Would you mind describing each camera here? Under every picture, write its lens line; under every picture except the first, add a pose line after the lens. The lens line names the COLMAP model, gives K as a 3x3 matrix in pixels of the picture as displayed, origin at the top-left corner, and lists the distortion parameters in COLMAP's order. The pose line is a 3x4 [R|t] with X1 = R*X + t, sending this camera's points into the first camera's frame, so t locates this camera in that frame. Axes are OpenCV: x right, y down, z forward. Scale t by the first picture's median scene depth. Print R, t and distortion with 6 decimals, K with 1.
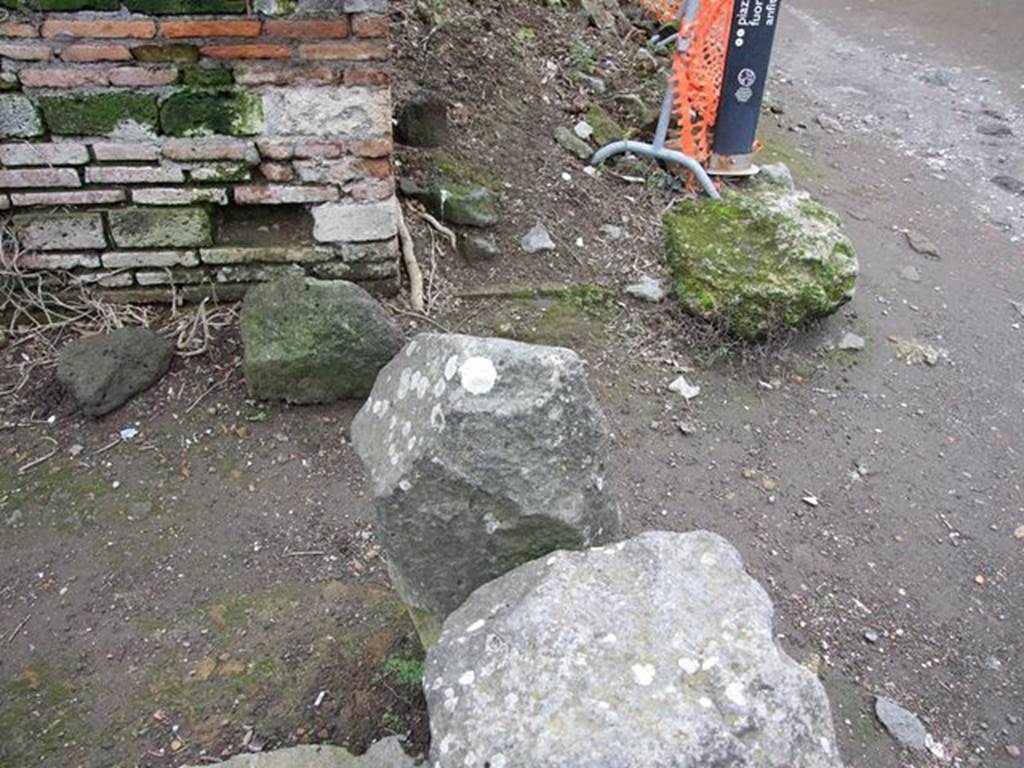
lens RADIAL K [[823.7, 0, 517.5], [0, 823.7, 355.6], [0, 0, 1]] dist [-0.064002, 0.070569]
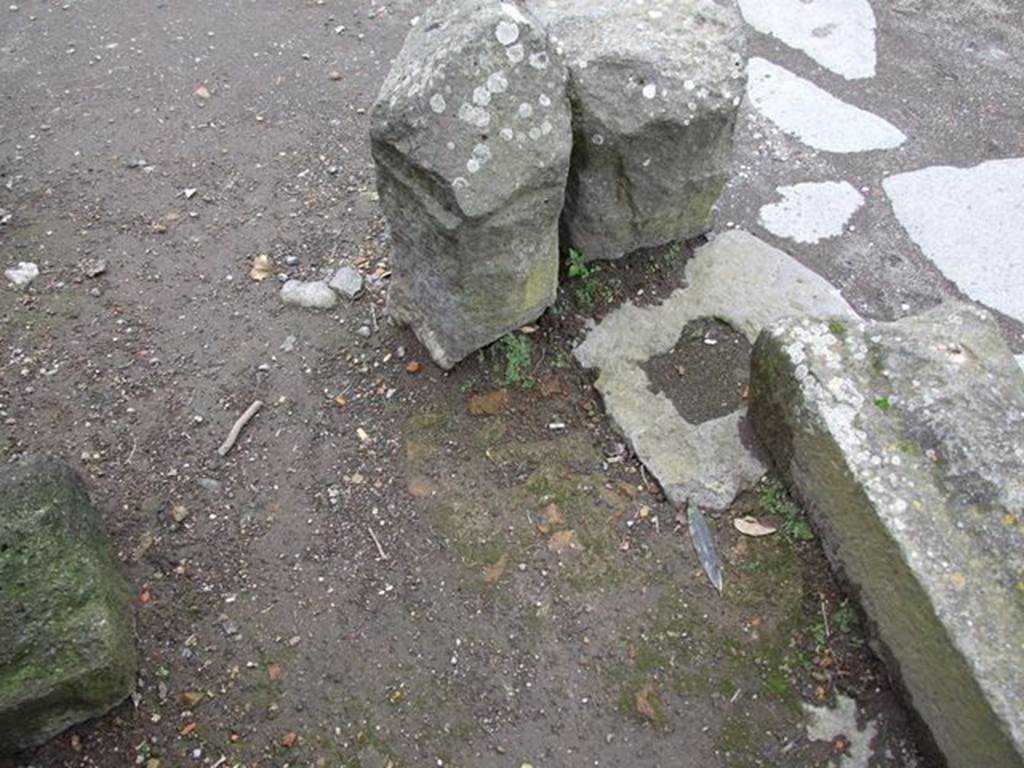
lens RADIAL K [[823.7, 0, 517.5], [0, 823.7, 355.6], [0, 0, 1]] dist [-0.064002, 0.070569]
pose [[-0.293282, -0.765786, 0.572326, -0.777444], [0.518925, 0.375272, 0.768041, -0.489012], [-0.802934, 0.522247, 0.287325, 0.660378]]
